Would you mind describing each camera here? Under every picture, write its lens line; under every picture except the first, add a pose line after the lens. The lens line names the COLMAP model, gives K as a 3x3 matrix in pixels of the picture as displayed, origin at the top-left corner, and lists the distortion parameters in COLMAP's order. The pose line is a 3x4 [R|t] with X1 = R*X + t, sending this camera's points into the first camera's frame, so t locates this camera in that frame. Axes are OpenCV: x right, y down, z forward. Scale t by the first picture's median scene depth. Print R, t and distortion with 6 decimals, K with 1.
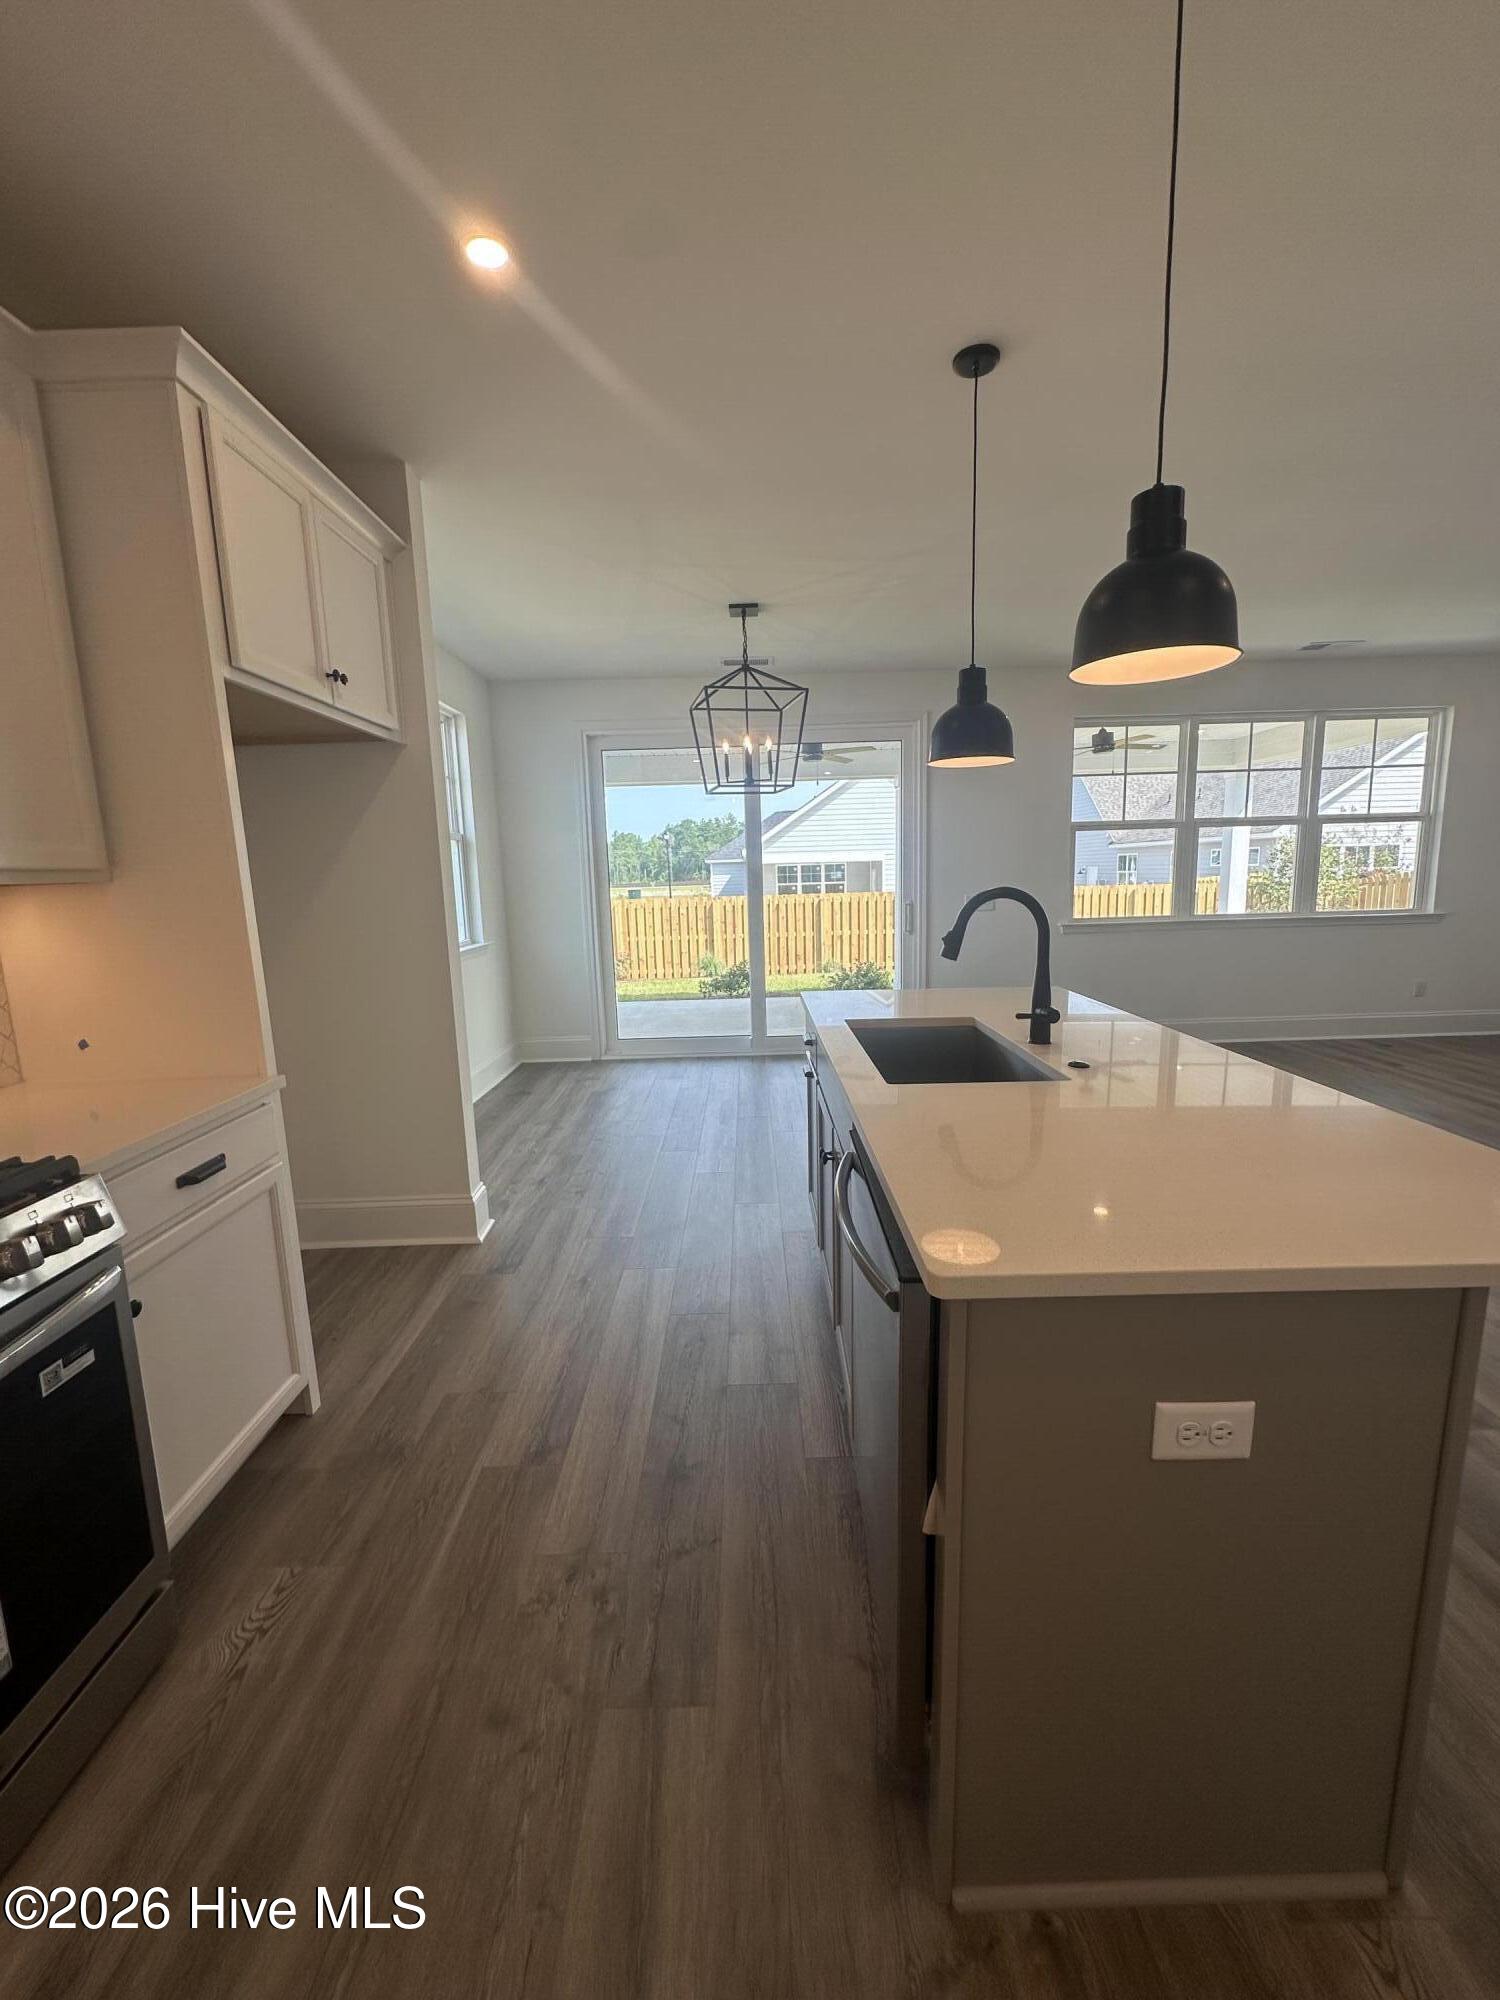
lens RADIAL K [[804.2, 0, 745.4], [0, 804.2, 998.7], [0, 0, 1]] dist [-0.002604, -0.000896]
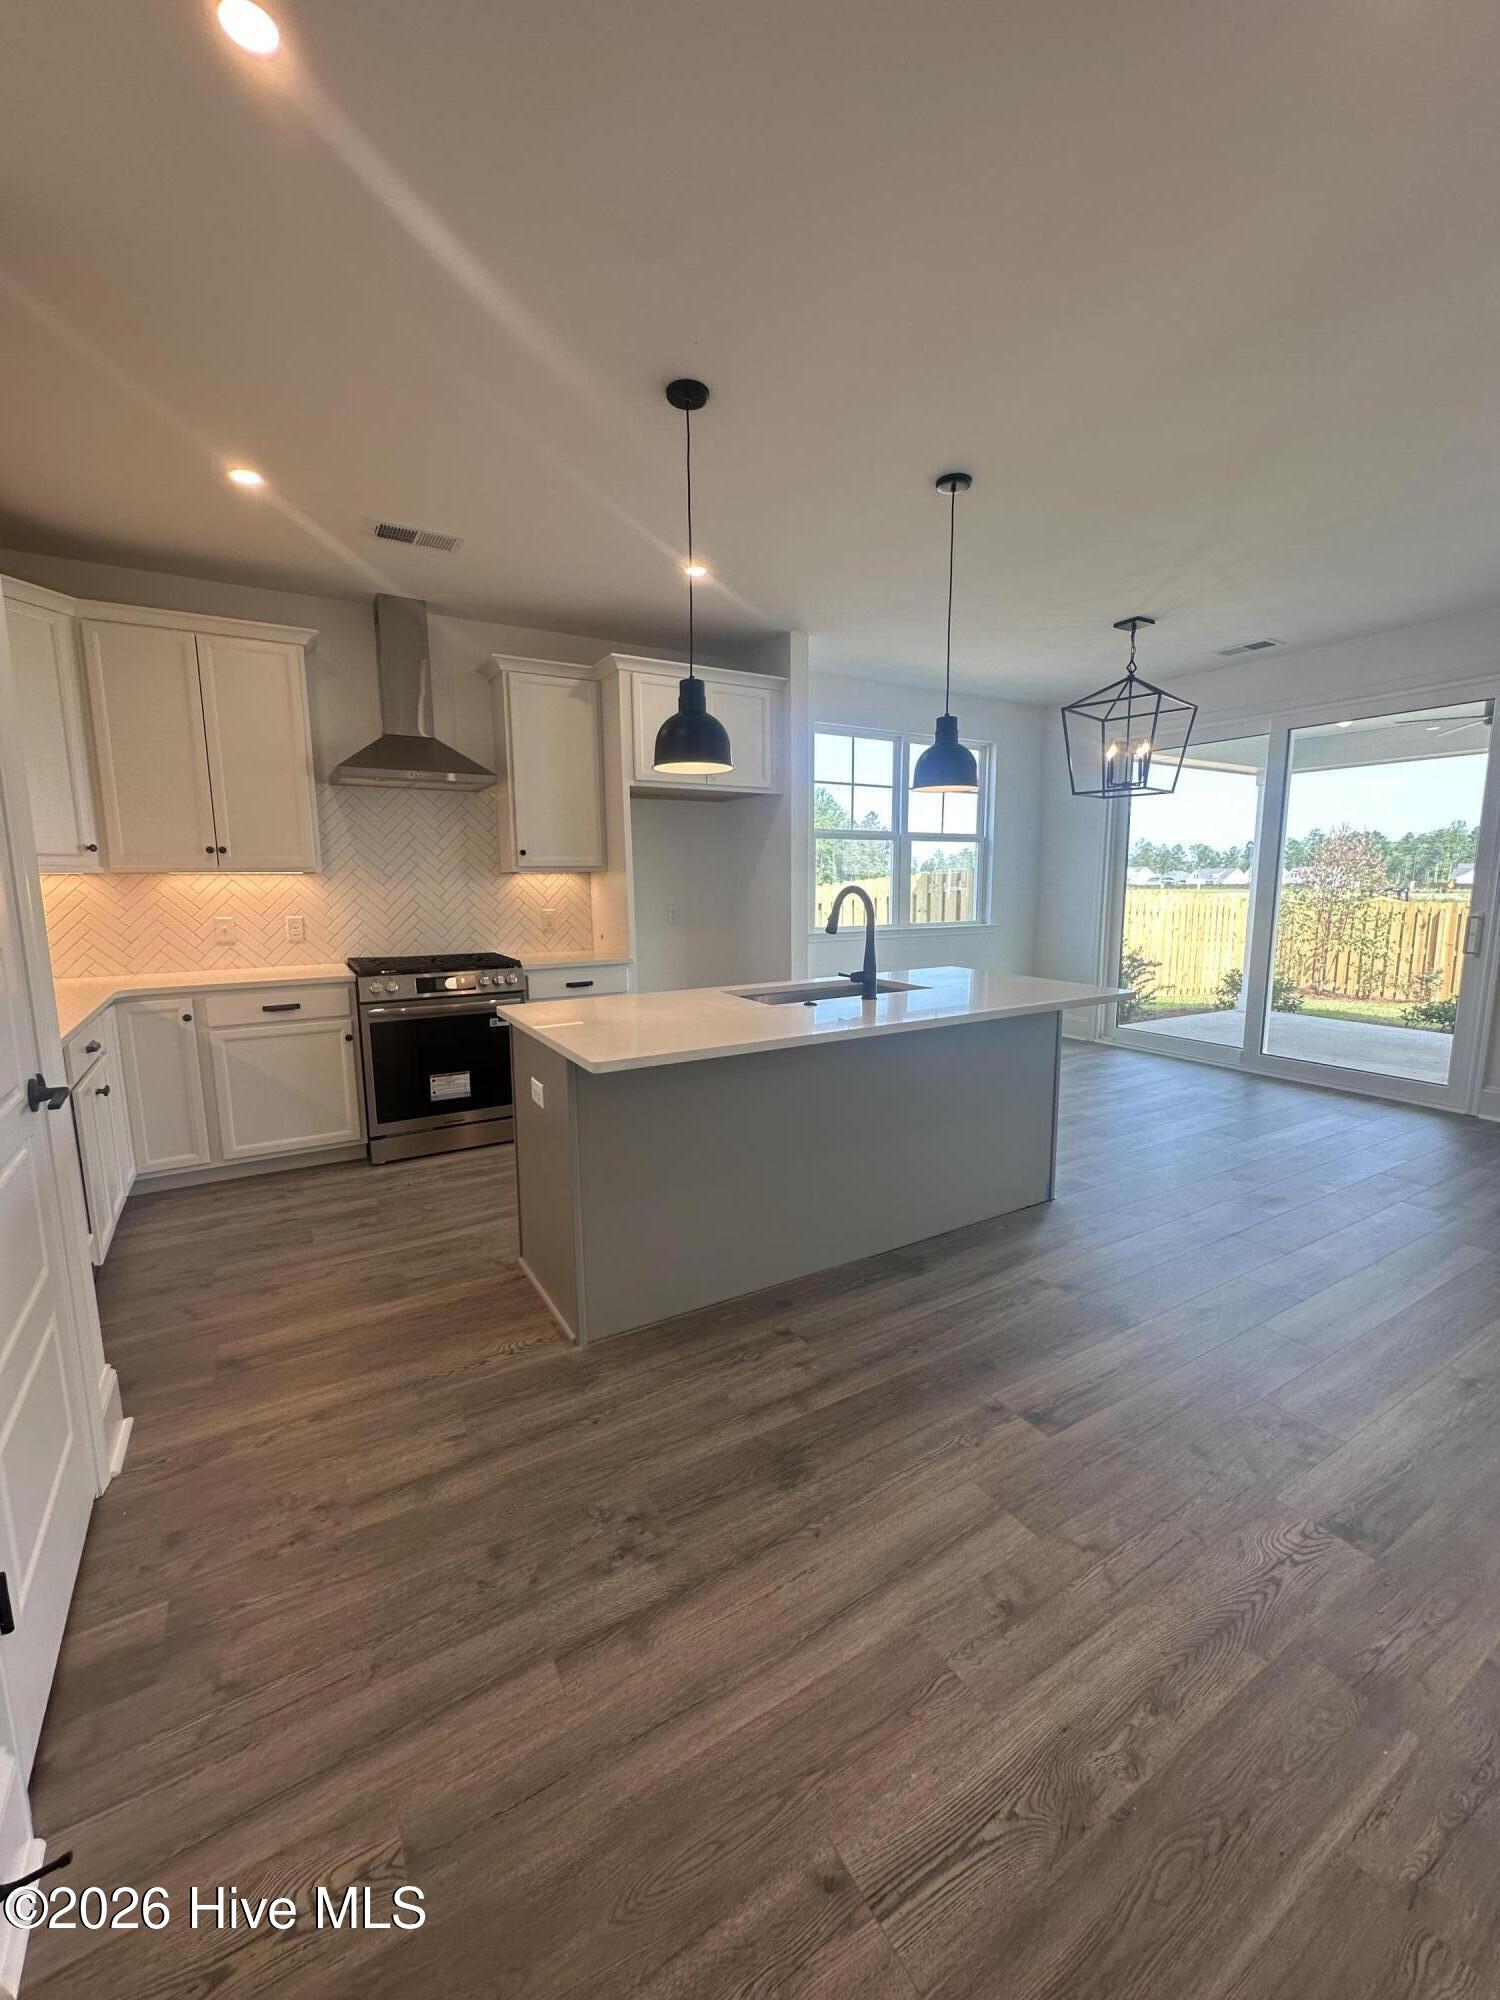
lens RADIAL K [[804.2, 0, 743.6], [0, 804.2, 1003.0], [0, 0, 1]] dist [-0.002604, -0.000896]
pose [[0.518897, 0.154878, -0.840690, 1.452417], [-0.139654, 0.985596, 0.095376, -0.042321], [0.843352, 0.067915, 0.533052, 0.073741]]
